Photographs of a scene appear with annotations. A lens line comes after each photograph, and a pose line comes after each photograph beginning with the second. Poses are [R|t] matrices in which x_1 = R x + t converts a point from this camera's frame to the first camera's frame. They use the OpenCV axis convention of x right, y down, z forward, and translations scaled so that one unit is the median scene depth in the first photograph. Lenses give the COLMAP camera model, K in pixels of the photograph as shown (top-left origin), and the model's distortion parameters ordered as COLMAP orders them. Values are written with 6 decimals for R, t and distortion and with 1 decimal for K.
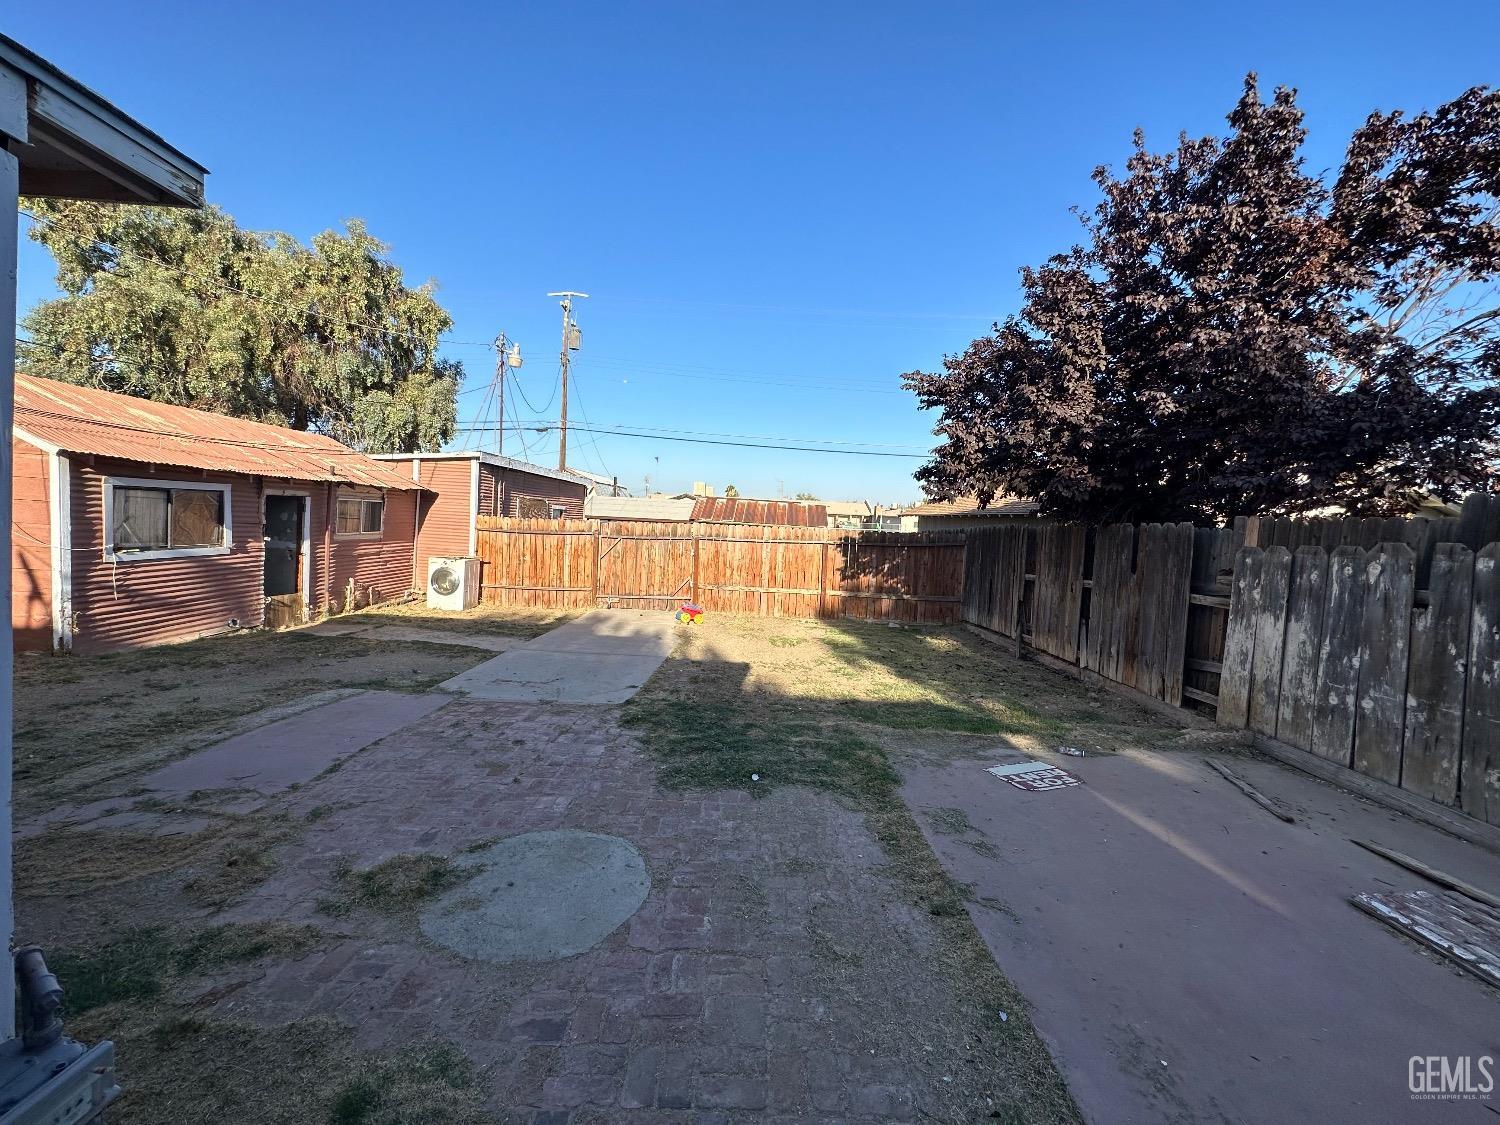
lens RADIAL K [[601.8, 0, 750.0], [0, 601.8, 562.5], [0, 0, 1]] dist [-0.001965, 0.000453]
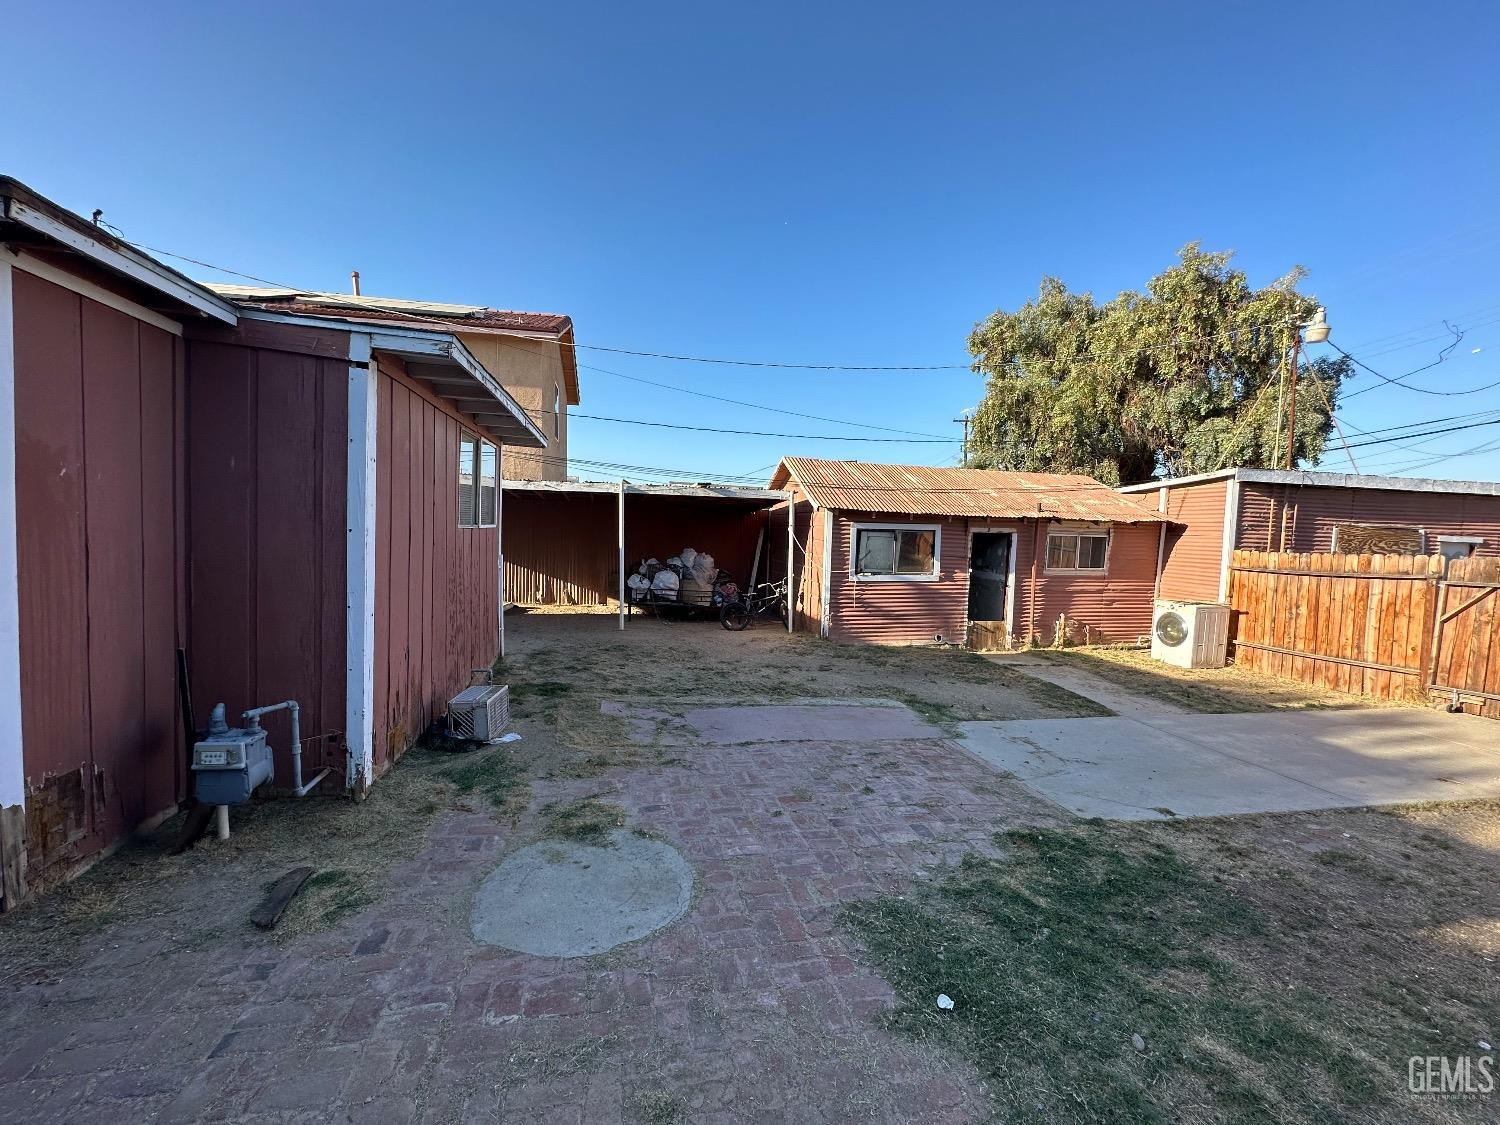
lens RADIAL K [[601.8, 0, 750.0], [0, 601.8, 562.5], [0, 0, 1]] dist [-0.001965, 0.000453]
pose [[0.226108, 0.001964, -0.974100, 0.211062], [-0.079247, 0.996720, -0.016386, -0.001624], [0.970873, 0.080899, 0.225523, 0.300822]]
